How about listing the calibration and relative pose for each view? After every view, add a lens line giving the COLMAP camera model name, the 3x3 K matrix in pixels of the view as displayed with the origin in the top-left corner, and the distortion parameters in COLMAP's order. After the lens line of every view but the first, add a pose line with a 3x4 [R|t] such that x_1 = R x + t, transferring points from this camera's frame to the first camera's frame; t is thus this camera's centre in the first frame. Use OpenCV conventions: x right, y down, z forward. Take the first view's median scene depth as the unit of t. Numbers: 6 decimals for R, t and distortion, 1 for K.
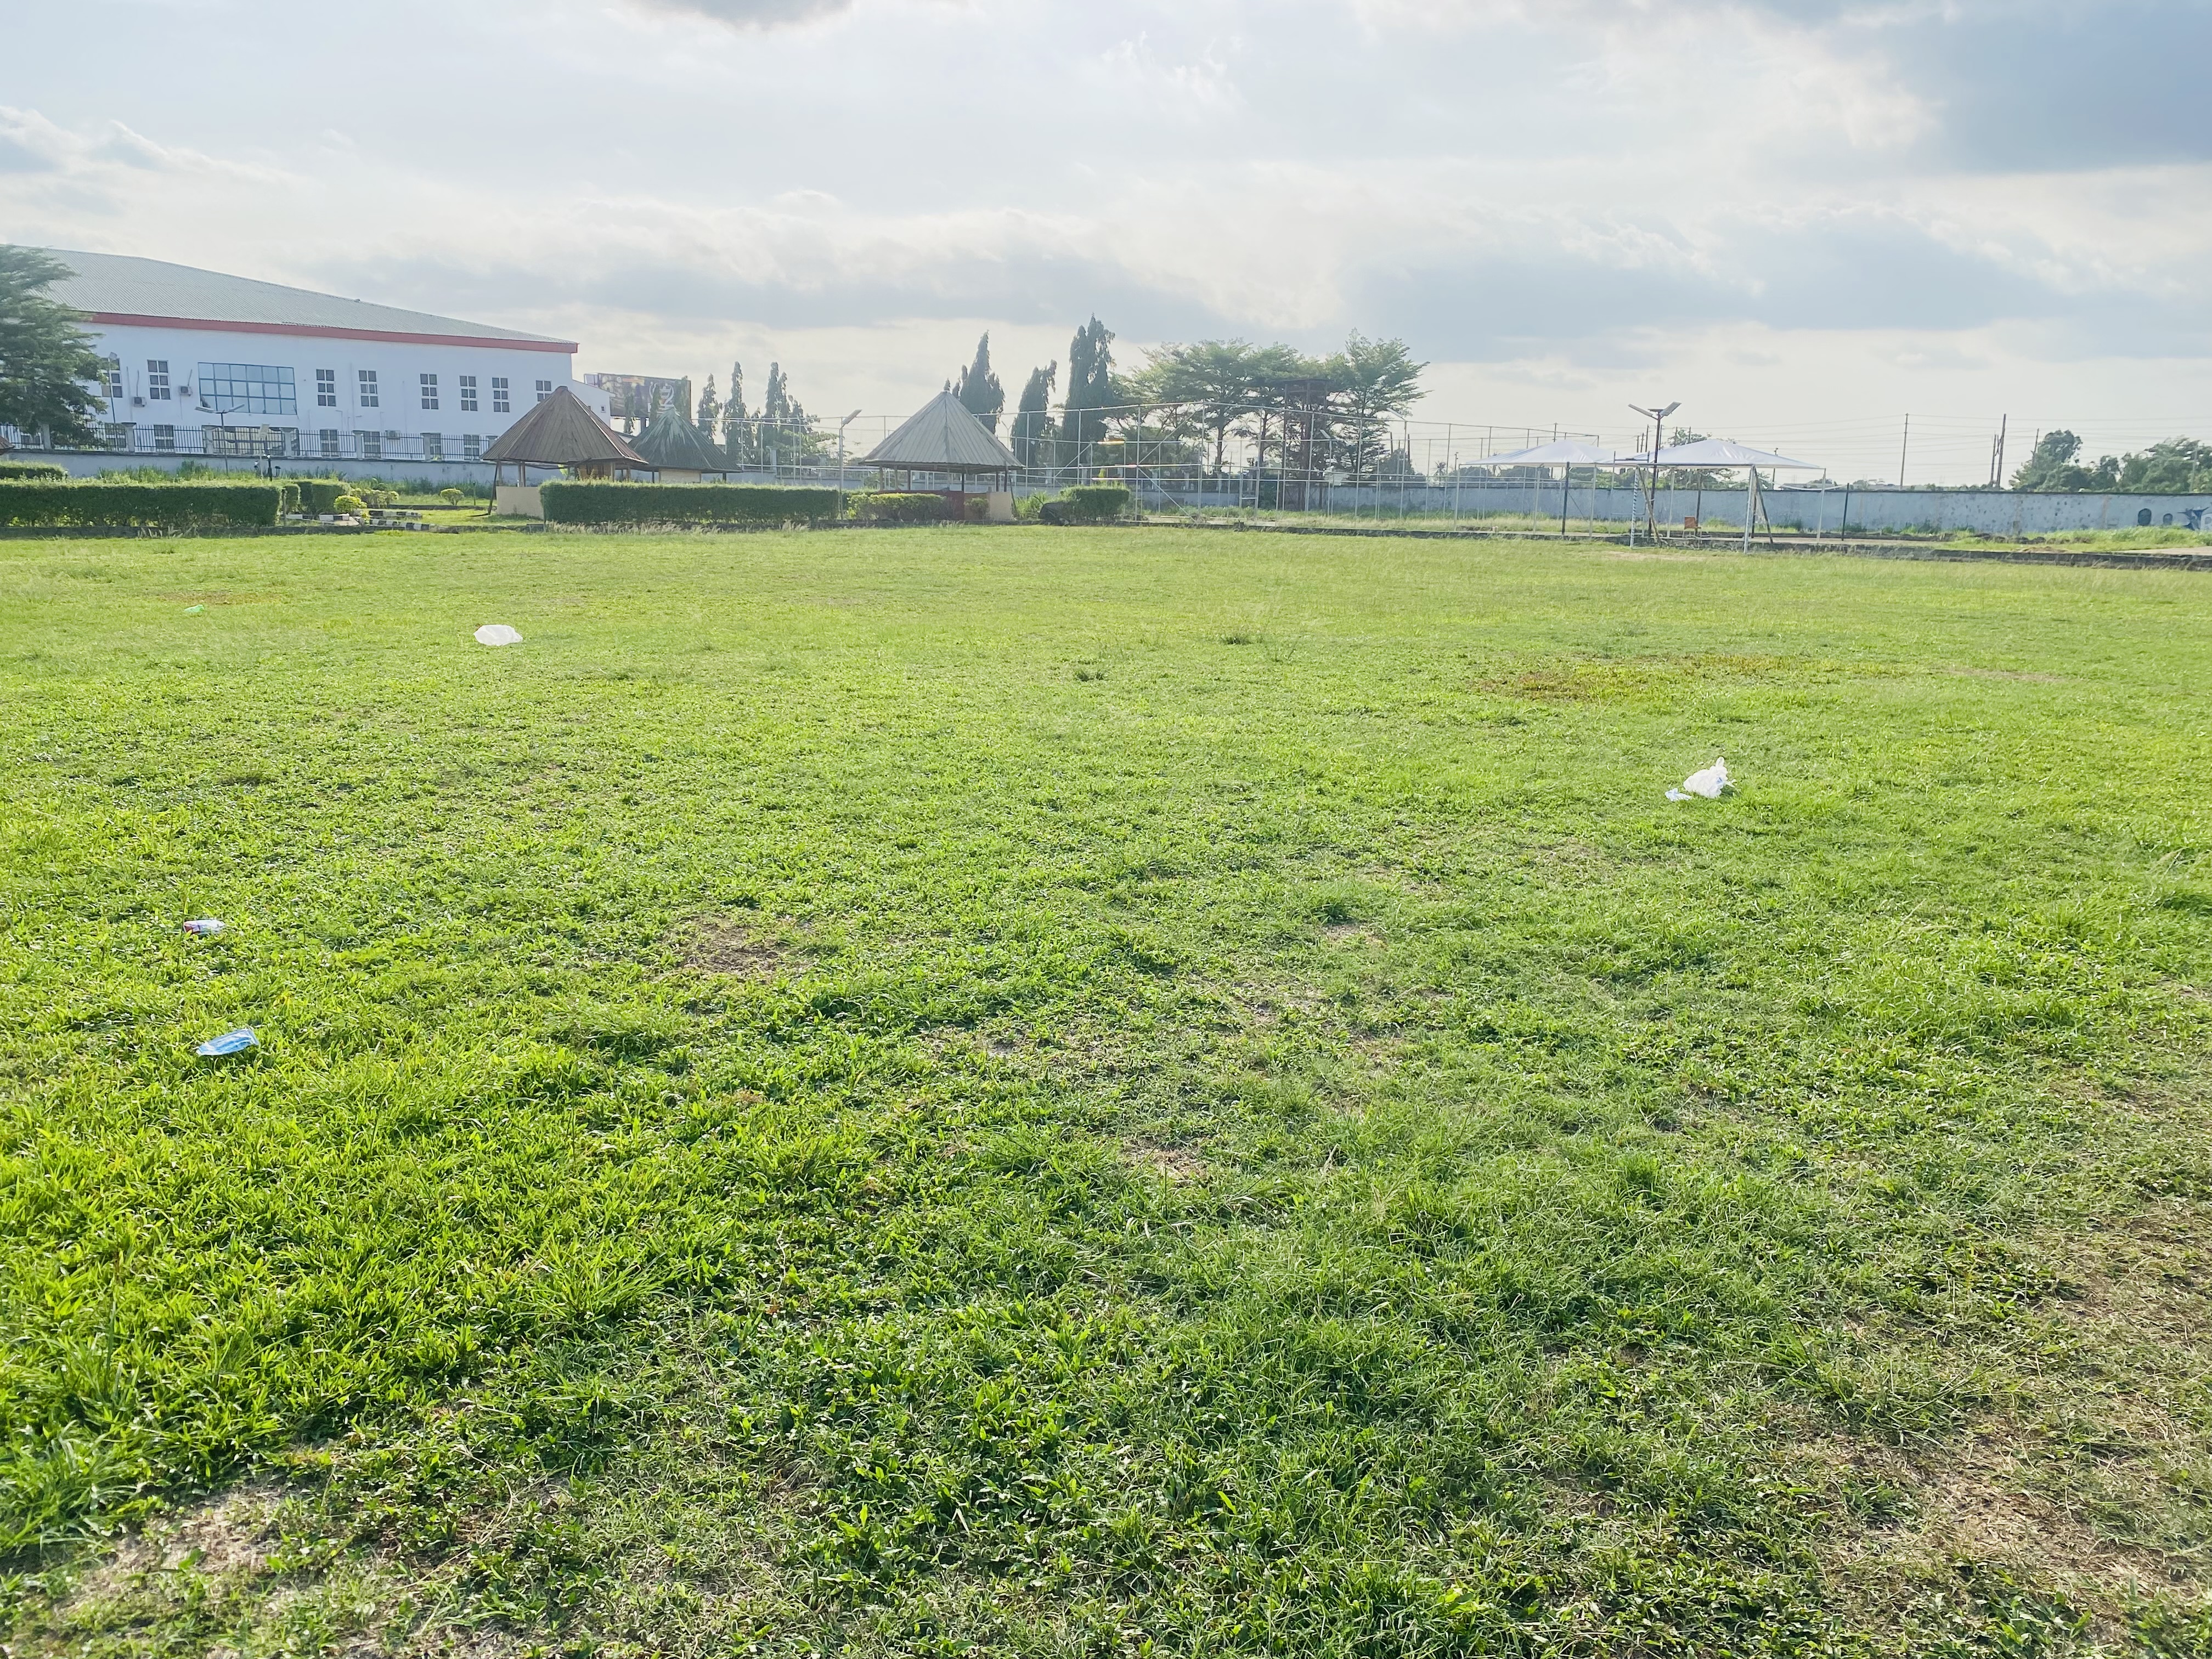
lens RADIAL K [[1725.6, 0, 1106.0], [0, 1725.6, 829.5], [0, 0, 1]] dist [0.006255, -0.014990]
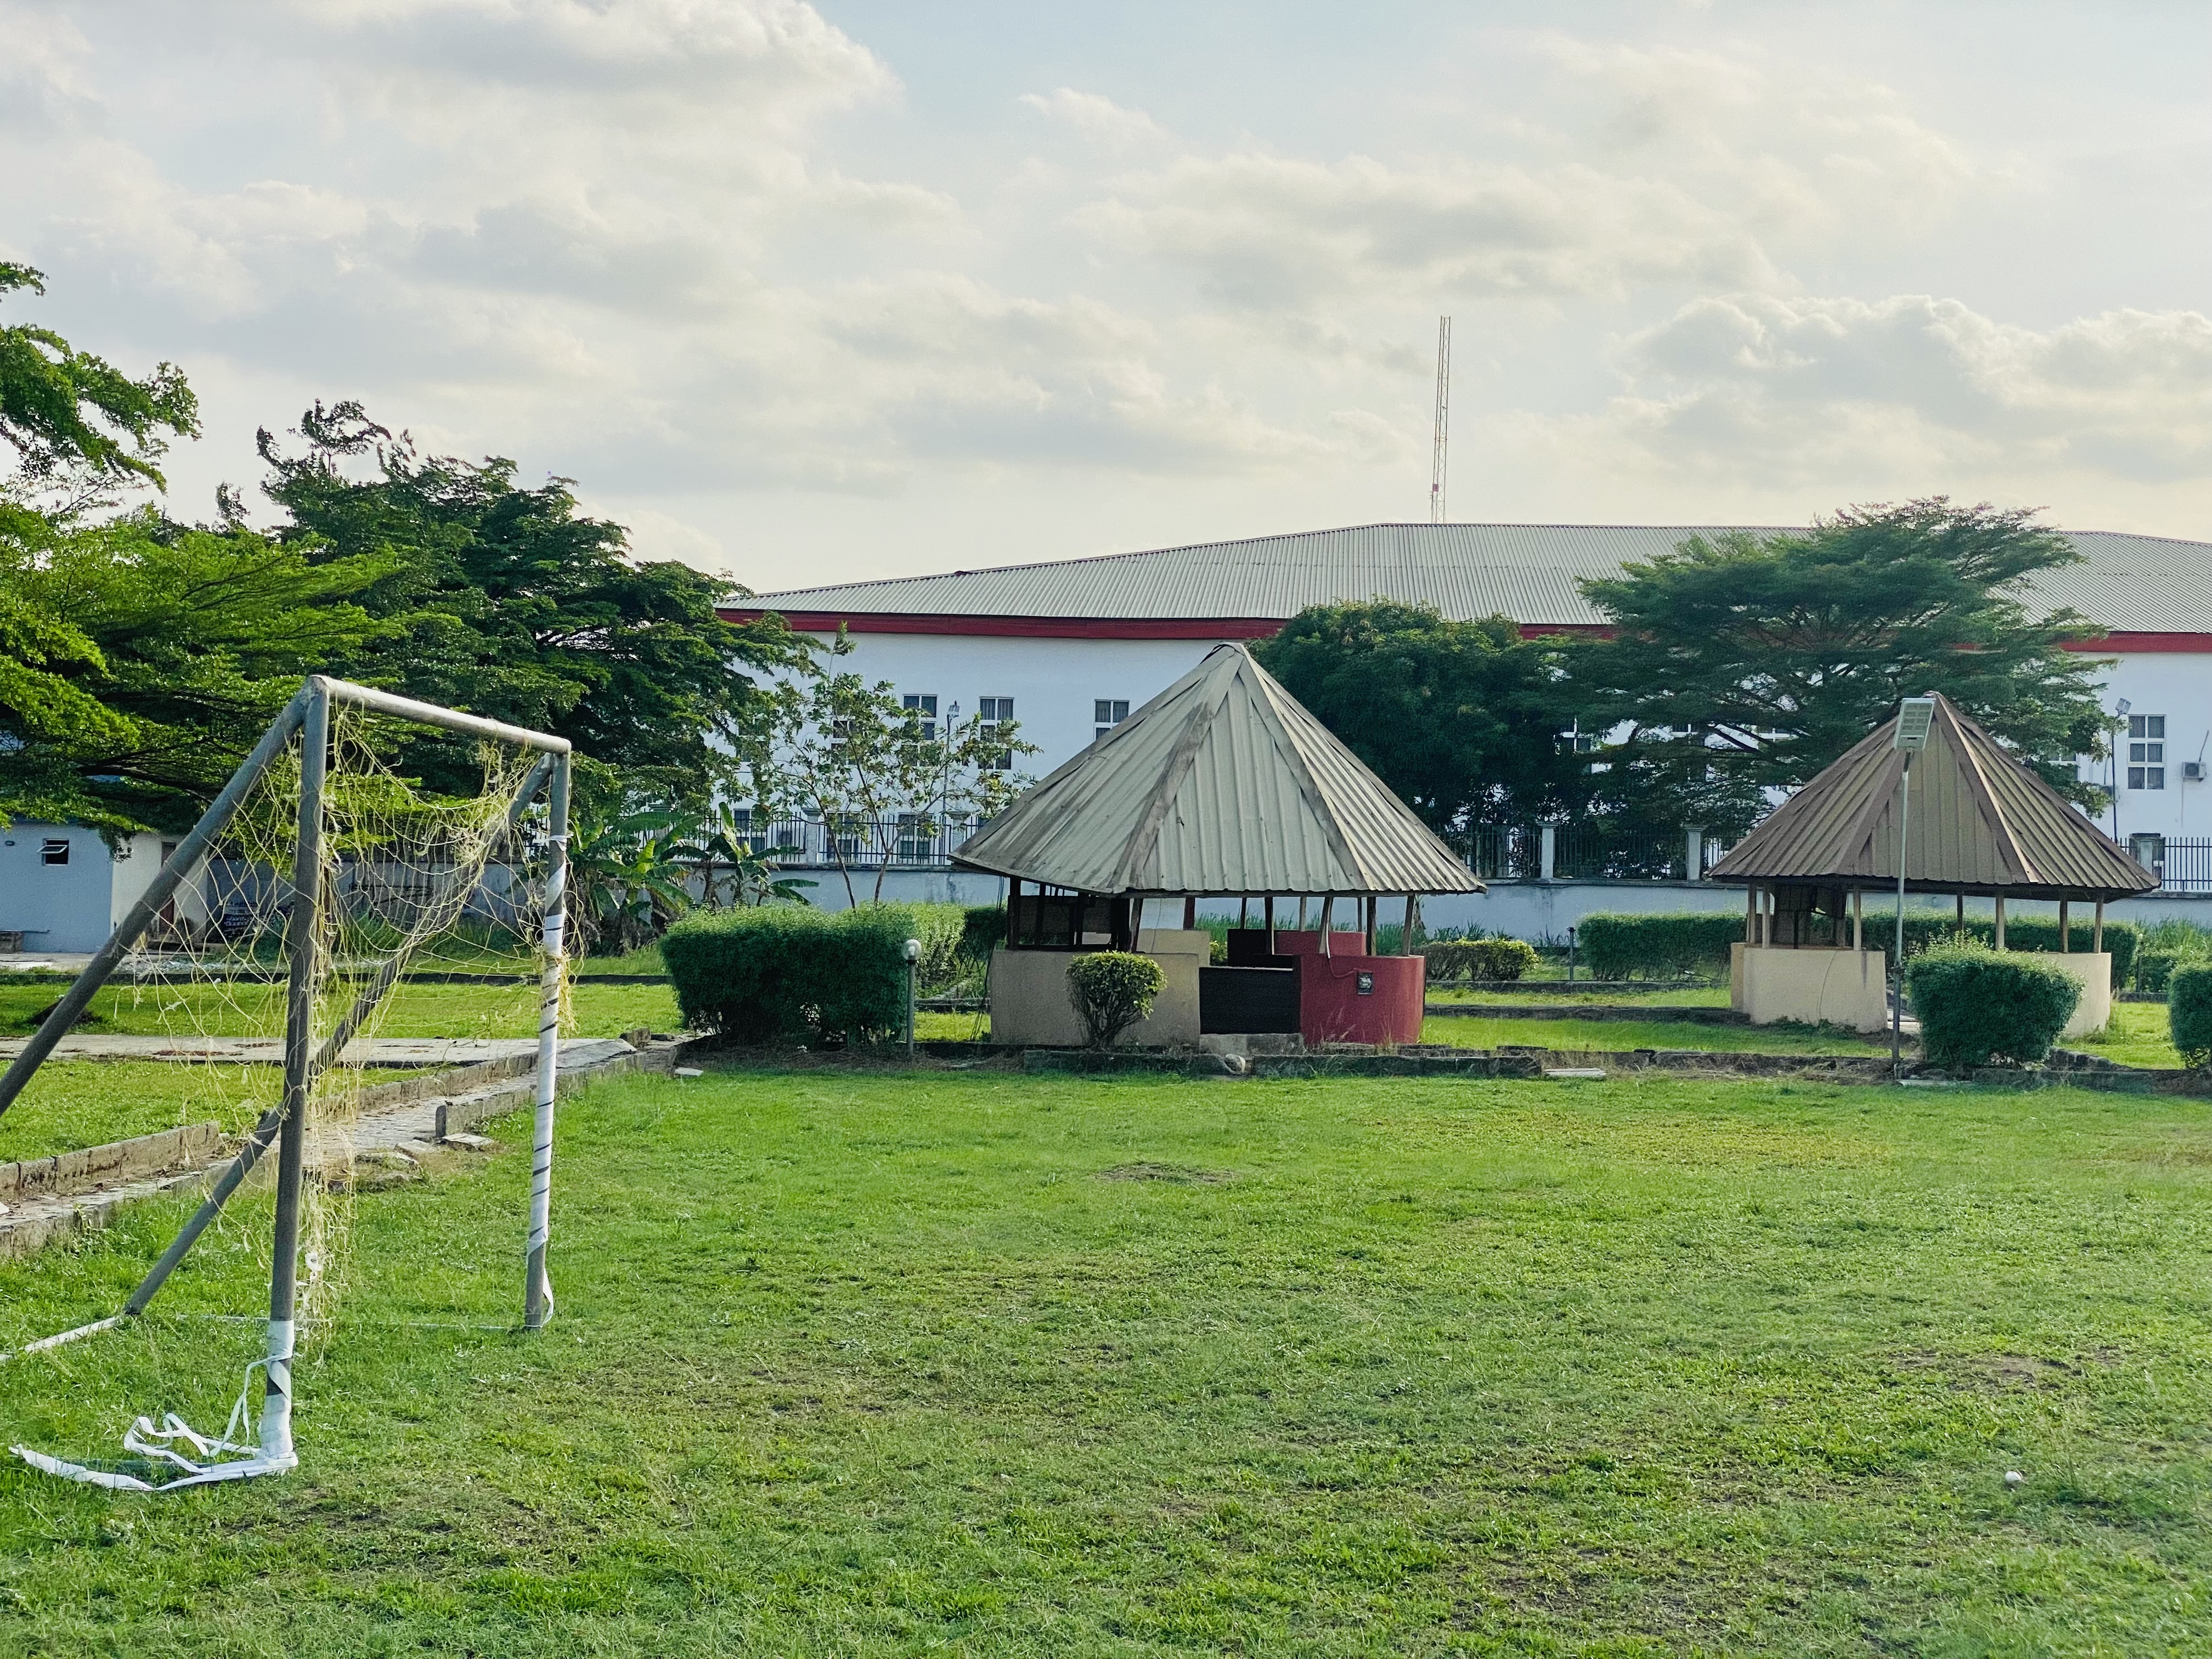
lens RADIAL K [[3359.3, 0, 1106.0], [0, 3359.3, 829.5], [0, 0, 1]] dist [0.065087, -0.003400]
pose [[0.743614, -0.020584, -0.668293, -1.247166], [-0.132785, 0.975070, -0.177783, -0.197600], [0.655292, 0.220941, 0.722342, 0.836000]]
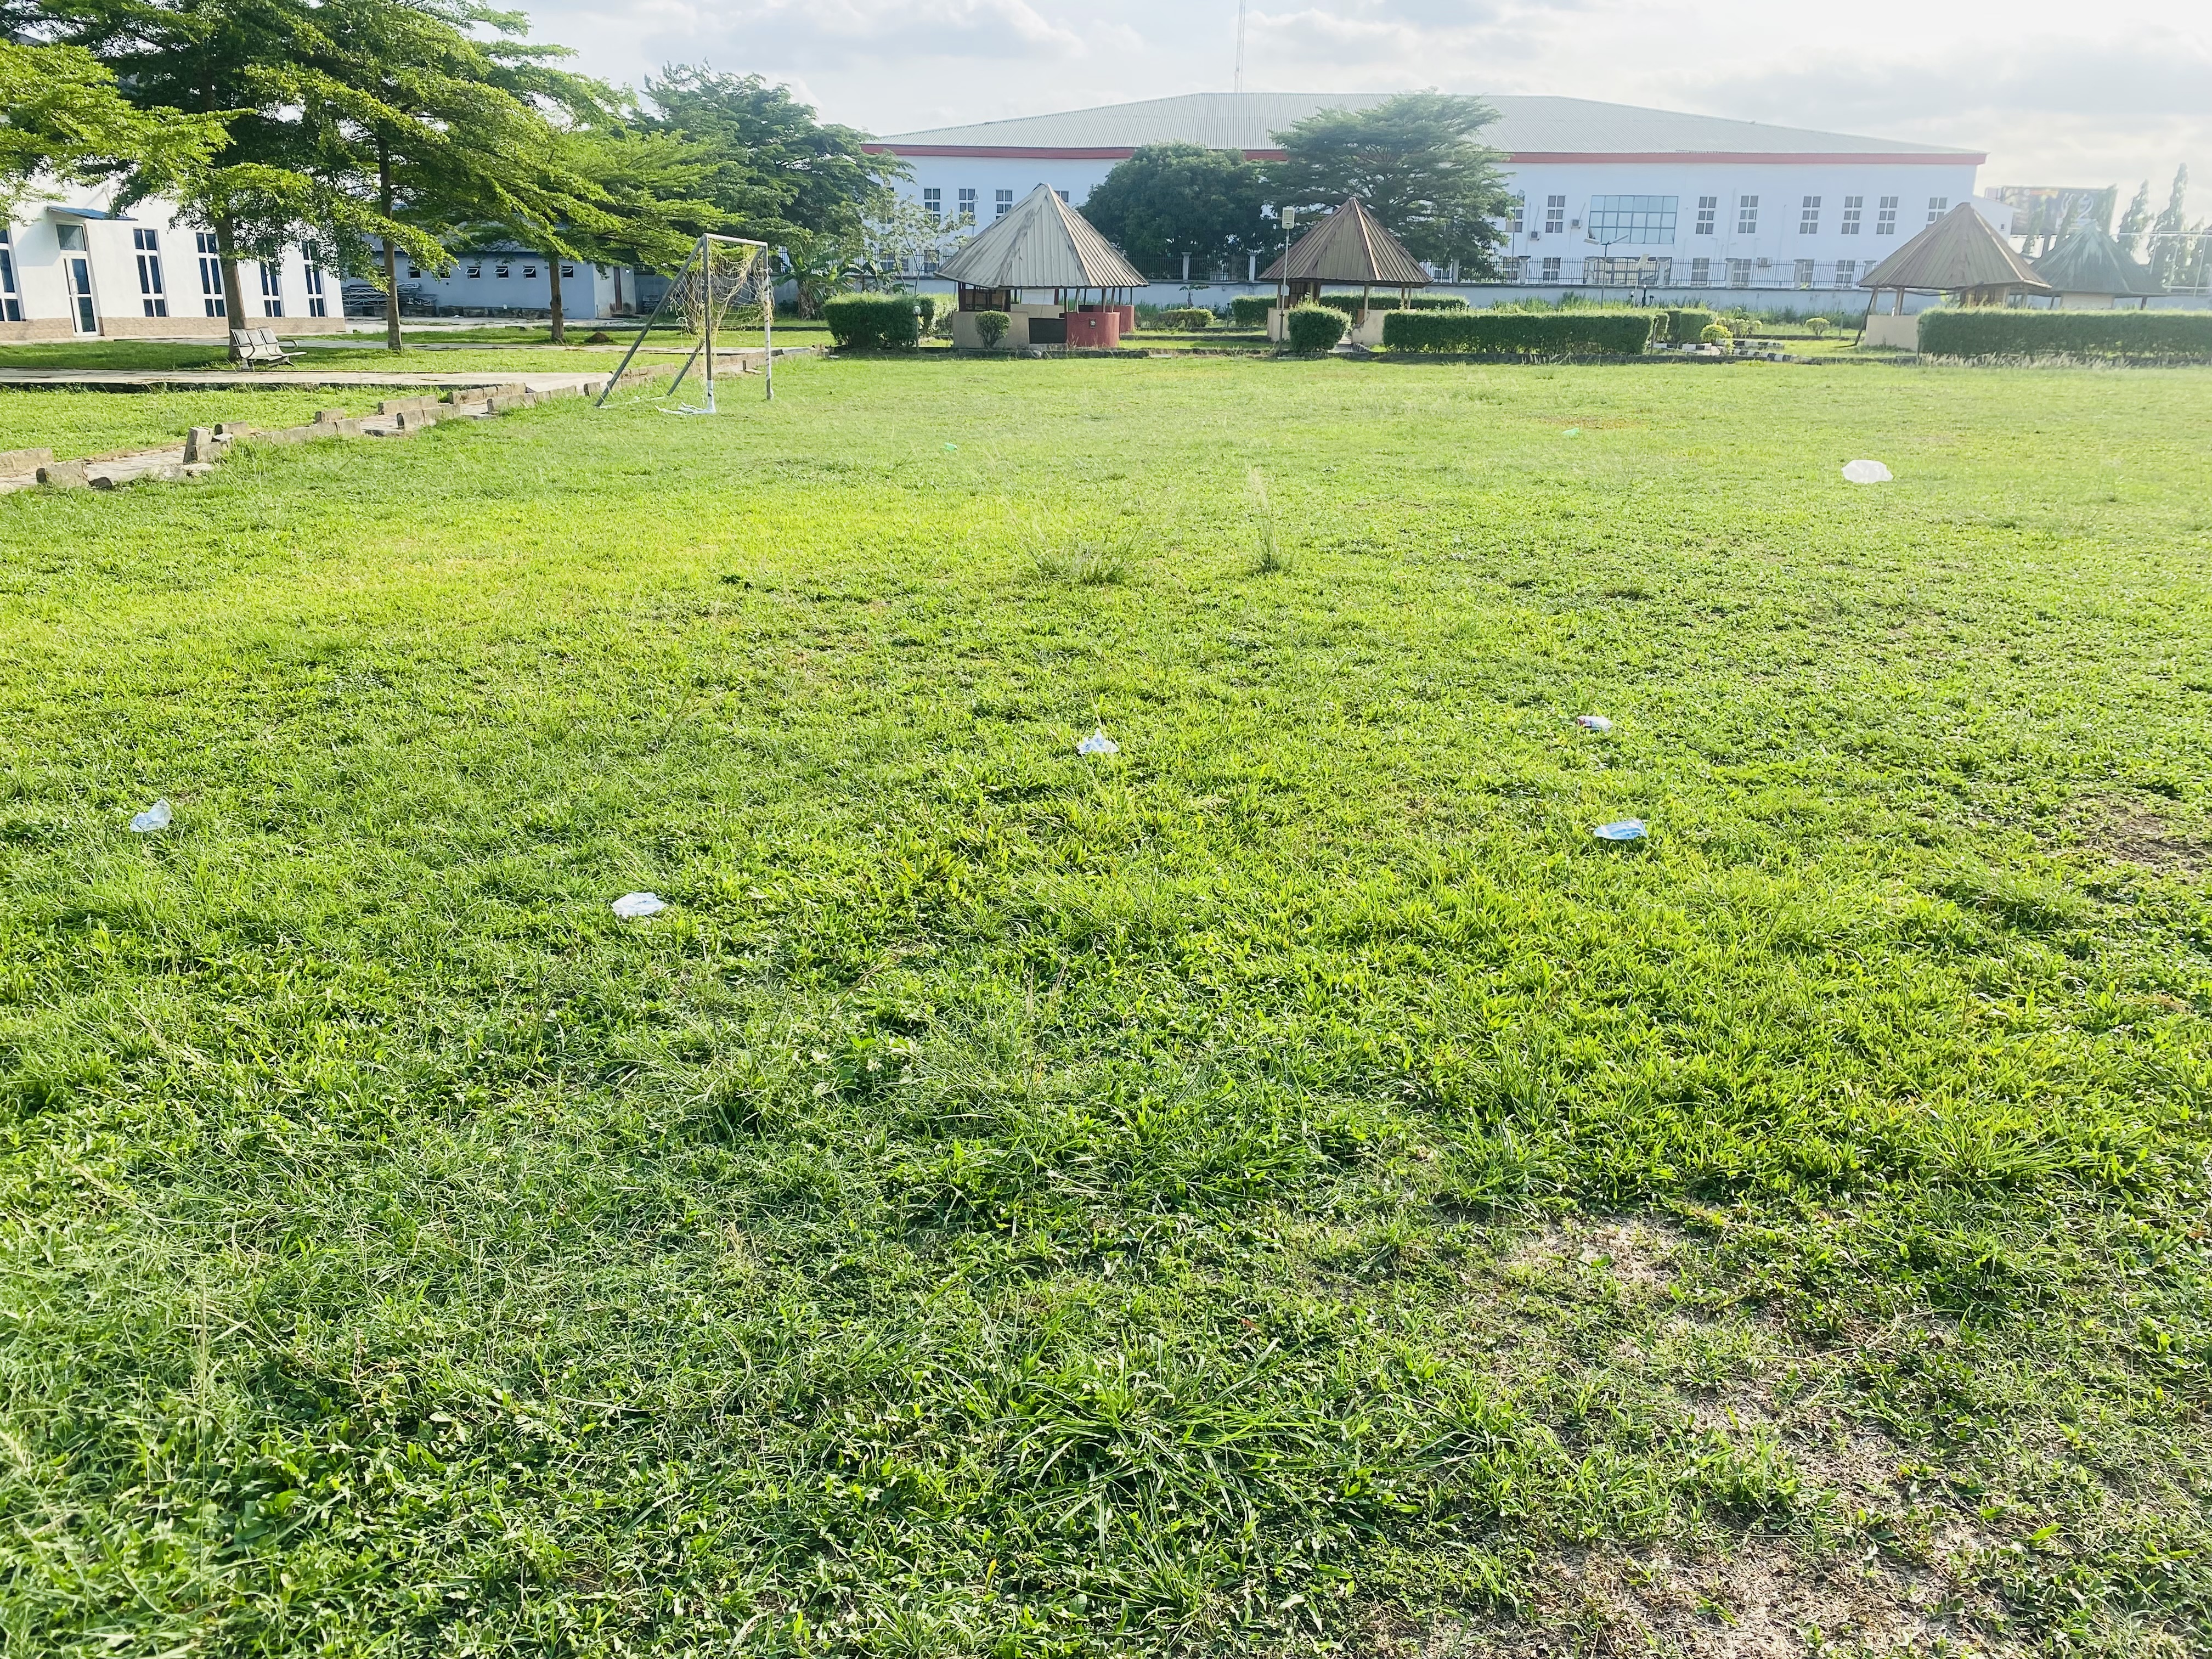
lens RADIAL K [[1706.4, 0, 1042.1], [0, 1706.4, 836.3], [0, 0, 1]] dist [0.003921, -0.006112]
pose [[0.724713, 0.197129, -0.660250, -0.045009], [-0.130534, 0.980129, 0.149356, 0.010393], [0.676573, -0.022056, 0.736045, -0.035254]]
